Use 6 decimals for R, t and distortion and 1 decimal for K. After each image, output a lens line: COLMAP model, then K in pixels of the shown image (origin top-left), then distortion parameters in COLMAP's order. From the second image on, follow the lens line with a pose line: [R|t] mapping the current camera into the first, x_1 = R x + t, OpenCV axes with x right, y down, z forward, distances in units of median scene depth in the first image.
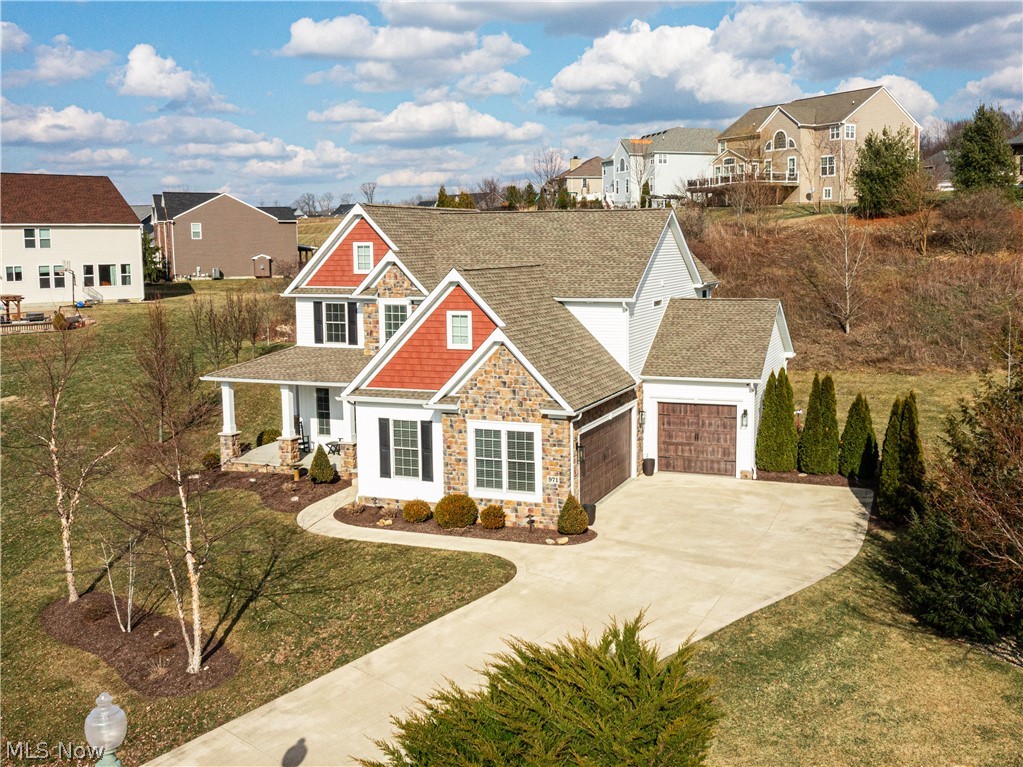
lens RADIAL K [[1017.6, 0, 609.0], [0, 1017.6, 338.2], [0, 0, 1]] dist [-0.019161, -0.004060]
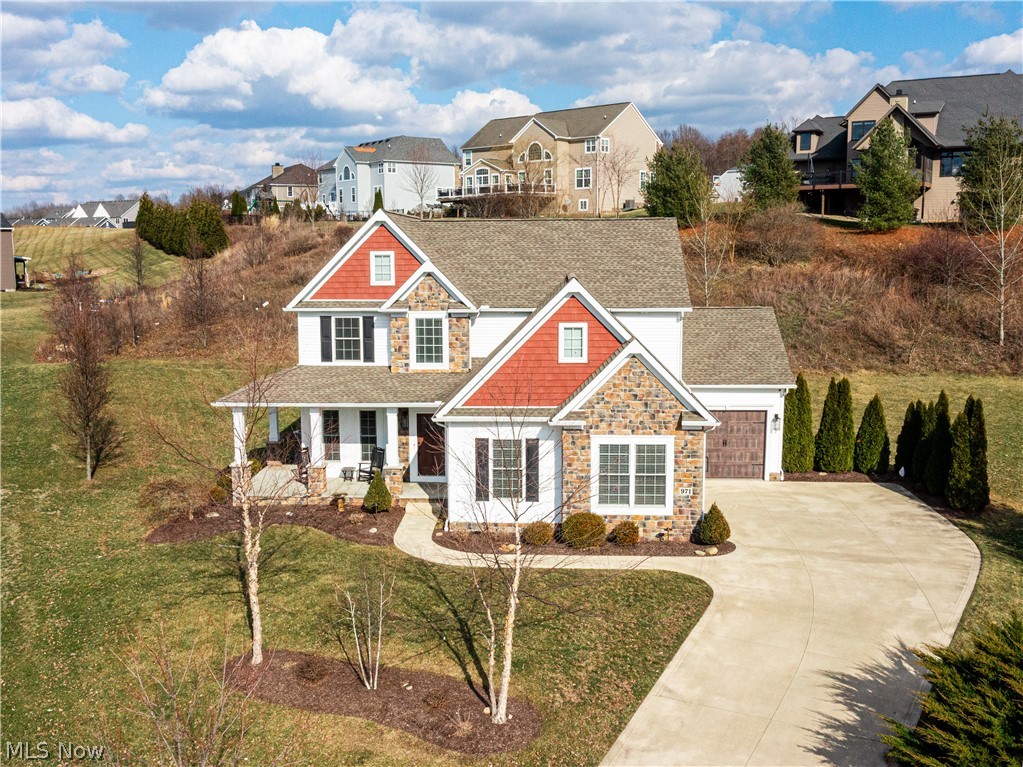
lens RADIAL K [[1011.2, 0, 511.5], [0, 1011.2, 383.5], [0, 0, 1]] dist [-0.013541, -0.003006]
pose [[0.963537, -0.032807, 0.265556, -0.451097], [0.023685, 0.999017, 0.037478, -0.006737], [-0.266525, -0.029822, 0.963367, 0.091996]]
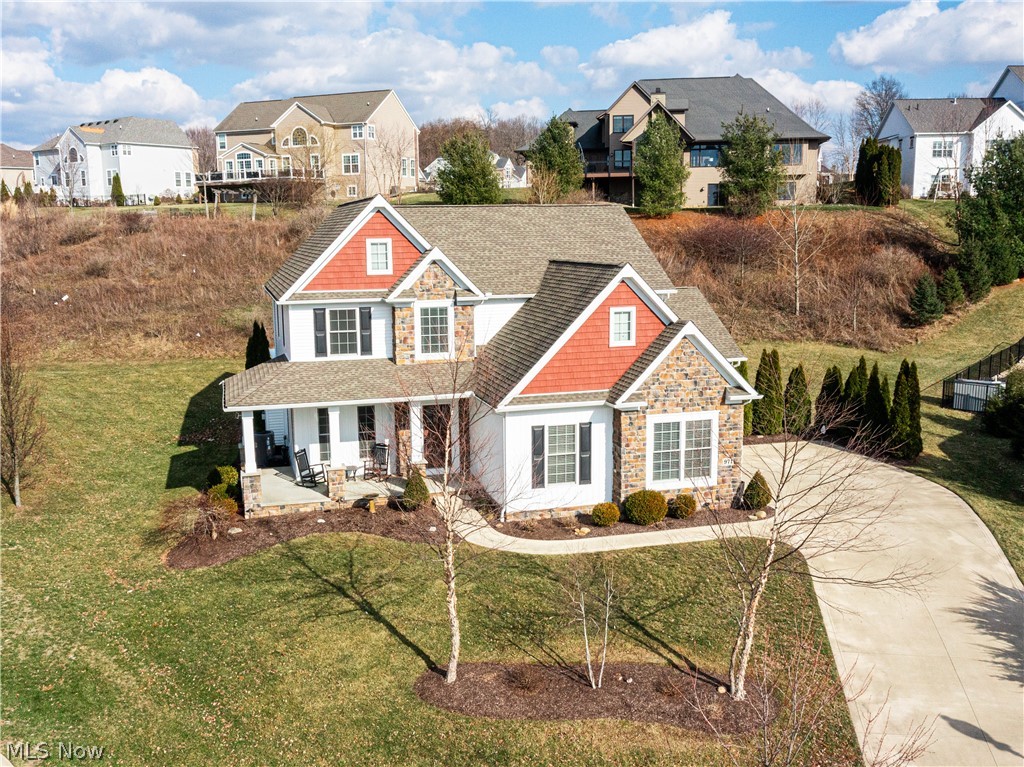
lens RADIAL K [[972.7, 0, 512.0], [0, 972.7, 383.5], [0, 0, 1]] dist [-0.017702, -0.003426]
pose [[0.824758, -0.090513, 0.558195, -0.755291], [0.060329, 0.995557, 0.072294, -0.027399], [-0.562259, -0.025950, 0.826554, 0.274554]]
